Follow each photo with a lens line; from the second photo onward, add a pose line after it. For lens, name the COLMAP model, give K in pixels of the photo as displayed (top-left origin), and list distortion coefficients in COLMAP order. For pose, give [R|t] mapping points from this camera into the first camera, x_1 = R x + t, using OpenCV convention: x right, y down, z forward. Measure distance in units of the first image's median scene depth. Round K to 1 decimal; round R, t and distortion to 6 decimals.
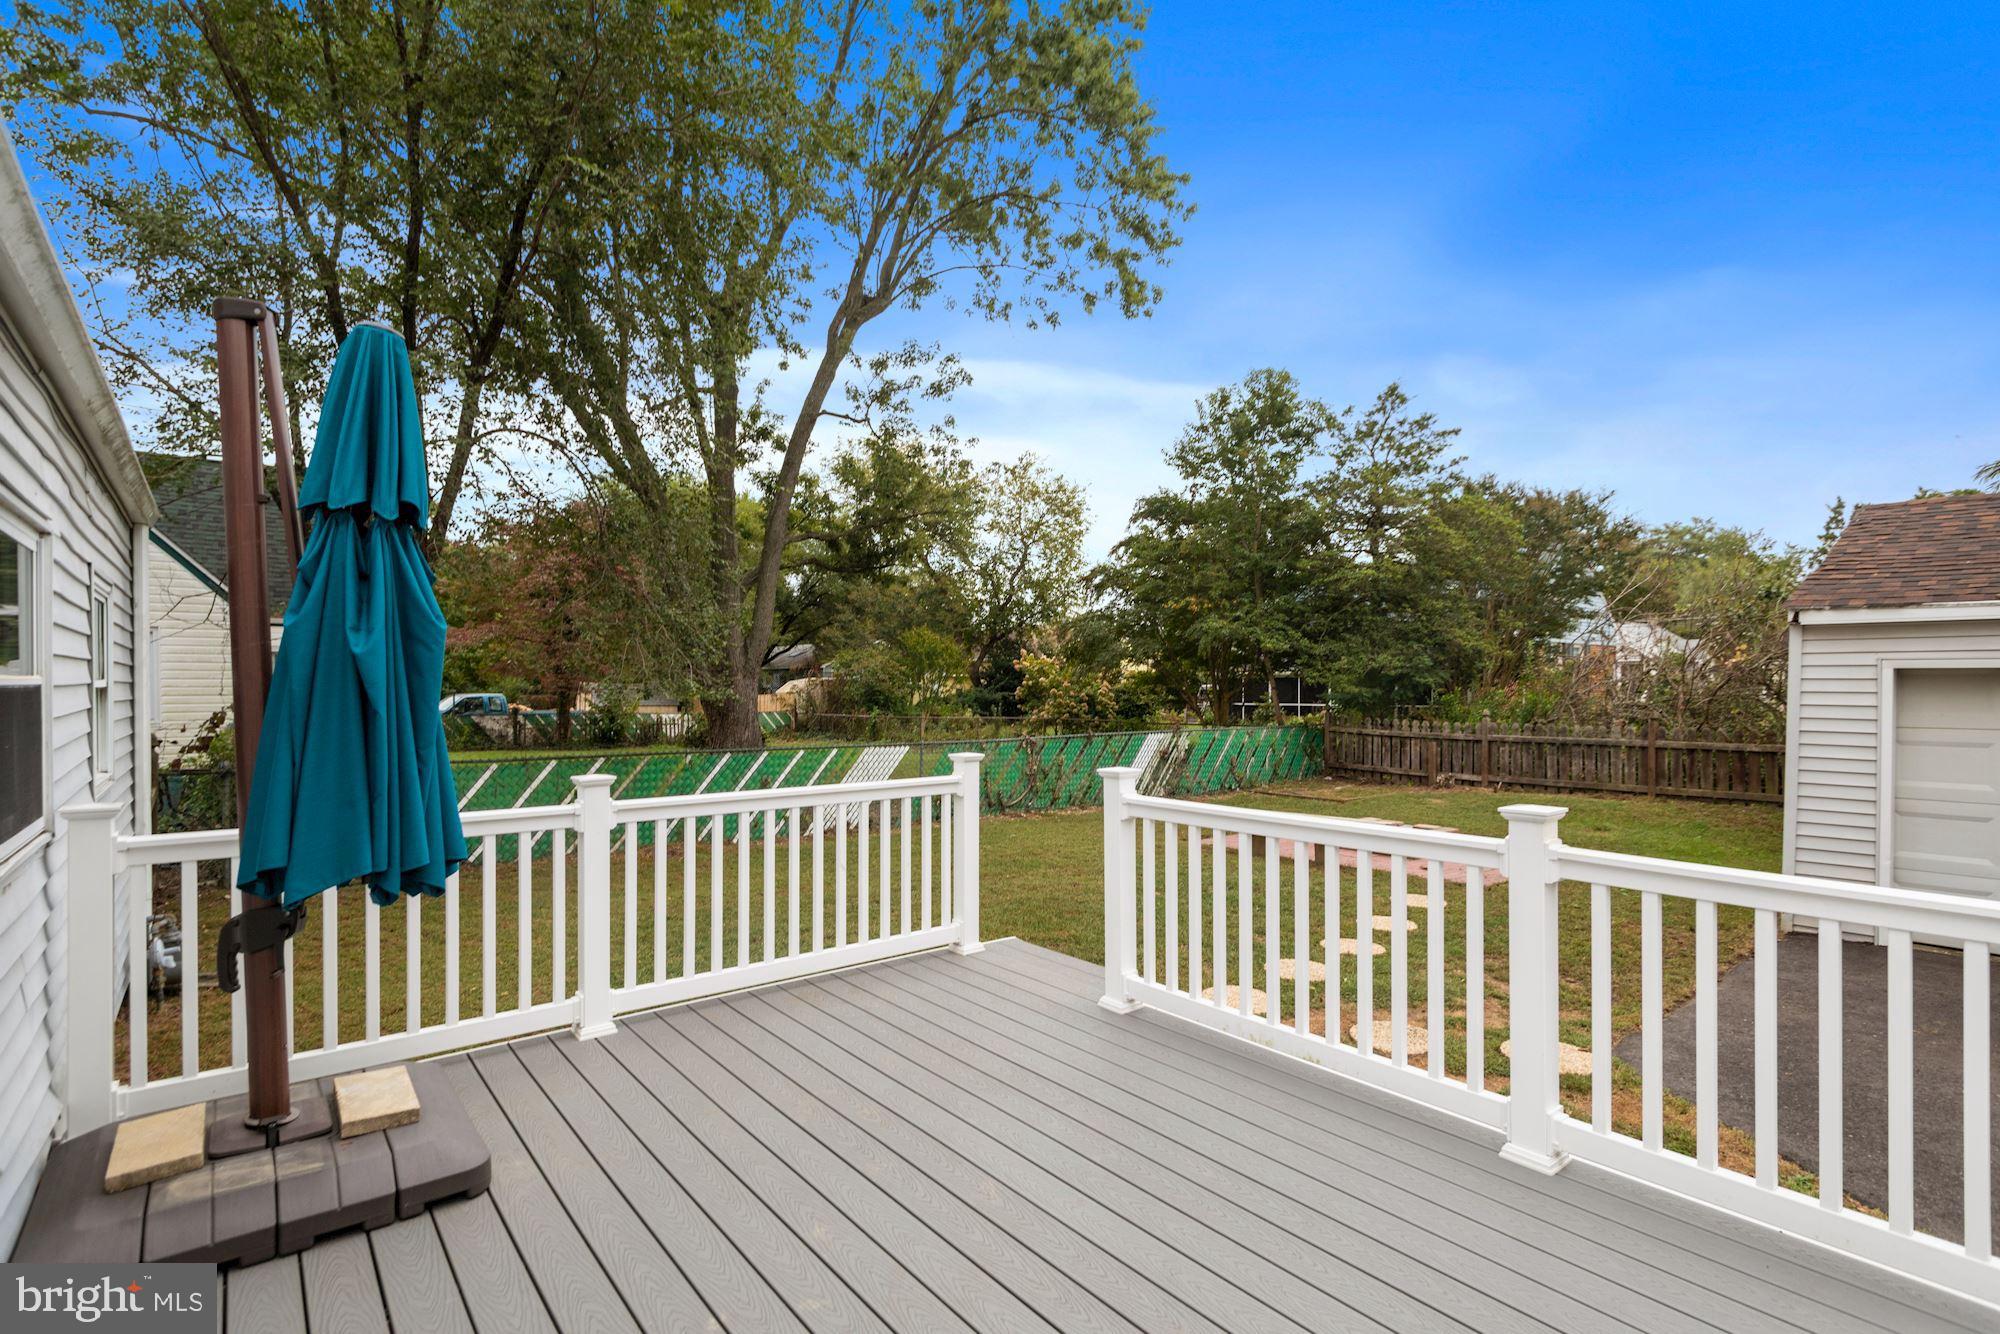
lens RADIAL K [[1003.8, 0, 973.9], [0, 1003.8, 684.6], [0, 0, 1]] dist [0.012530, -0.000181]
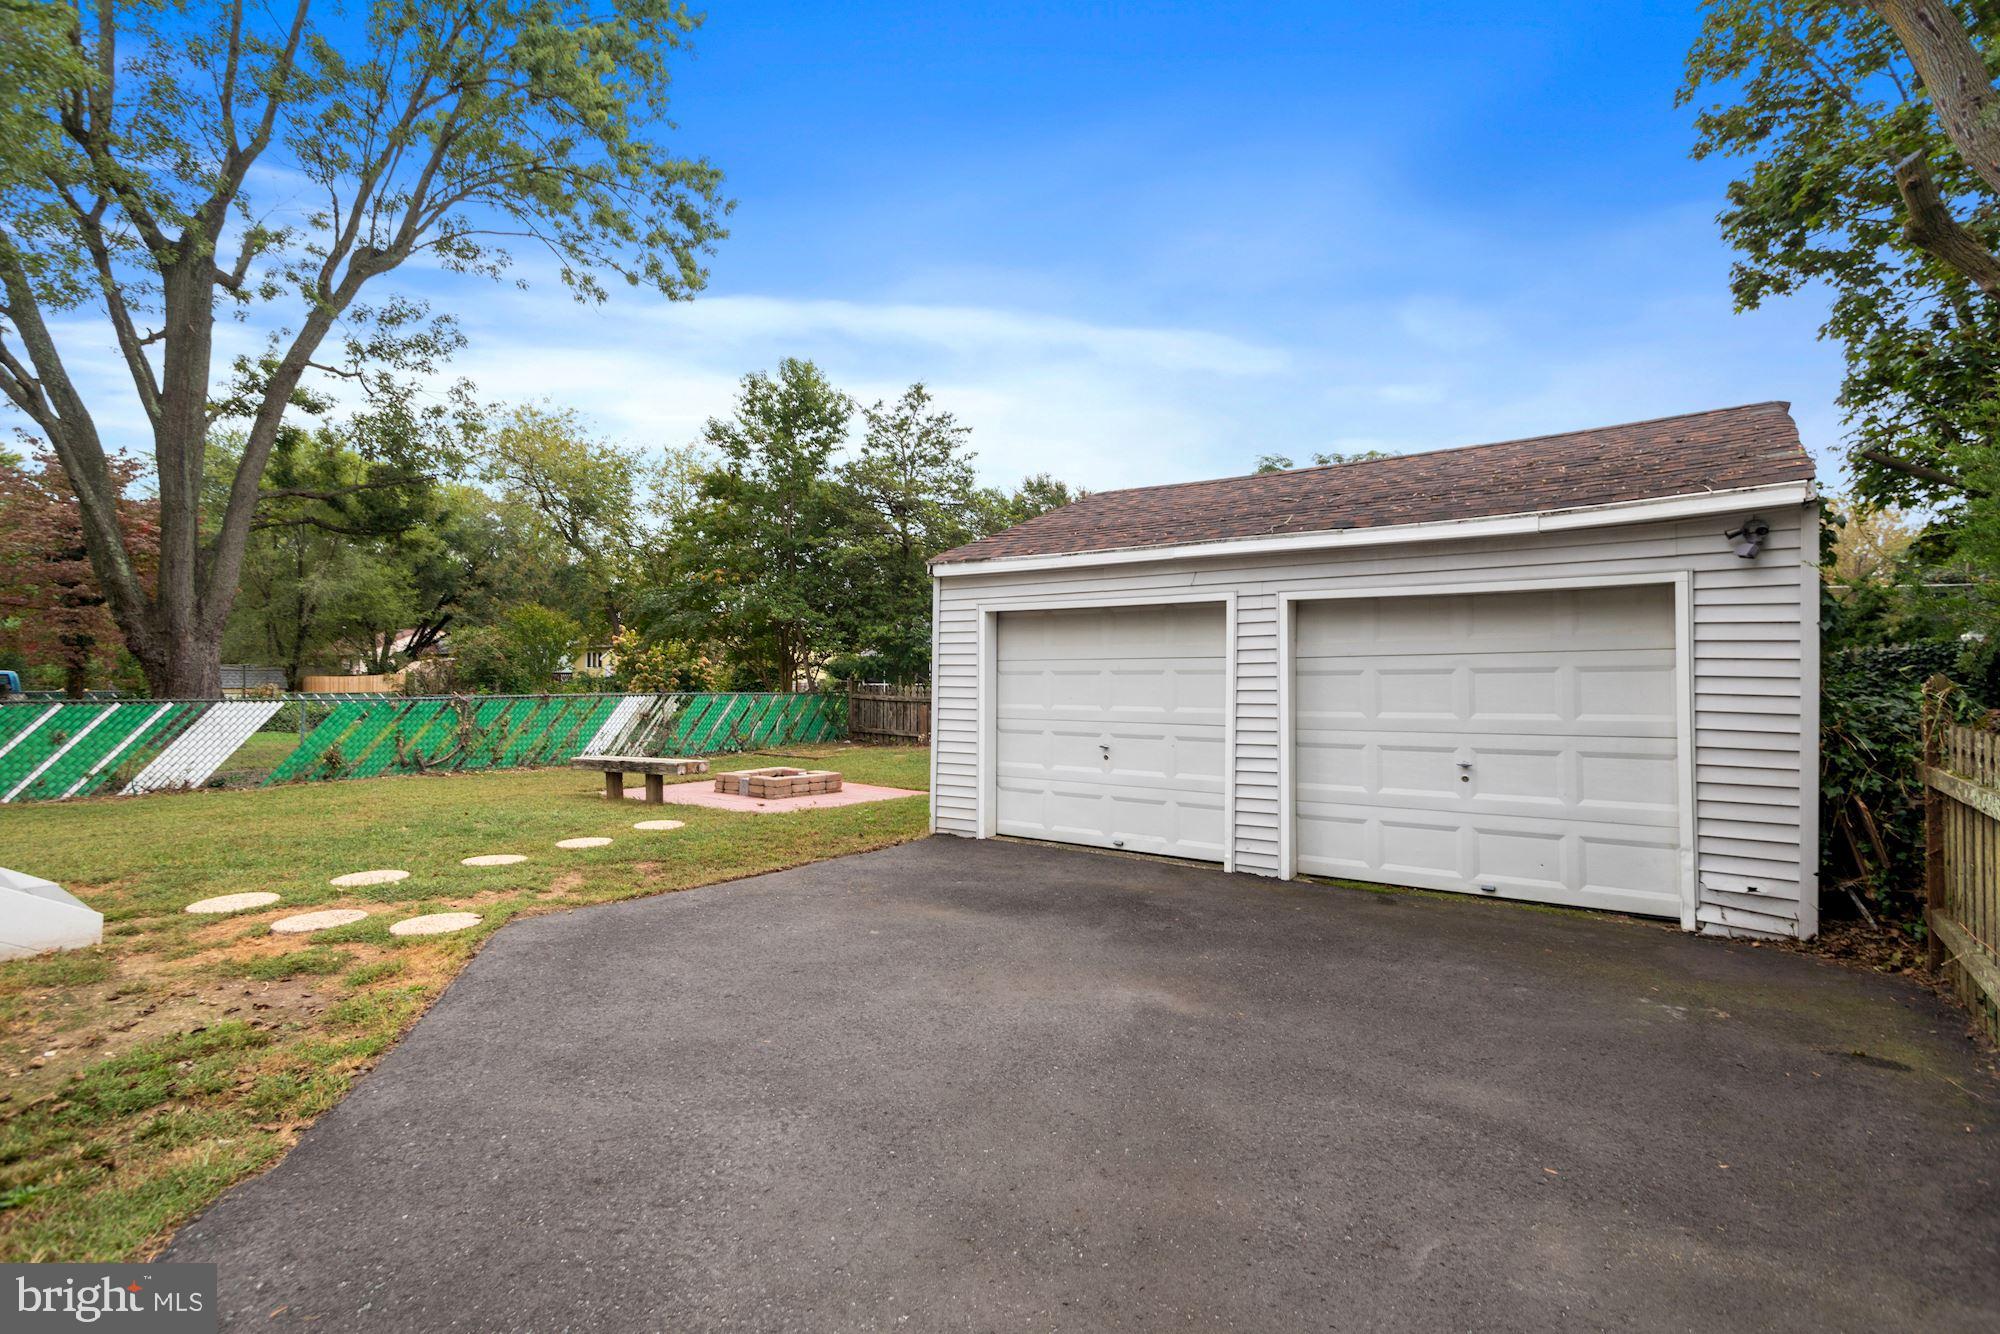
lens RADIAL K [[990.6, 0, 1043.7], [0, 990.6, 651.2], [0, 0, 1]] dist [0.012465, -0.000139]
pose [[0.969385, 0.009796, 0.245350, 0.294417], [-0.001812, 0.999462, -0.032745, 0.030782], [-0.245539, 0.031298, 0.968881, -0.079302]]
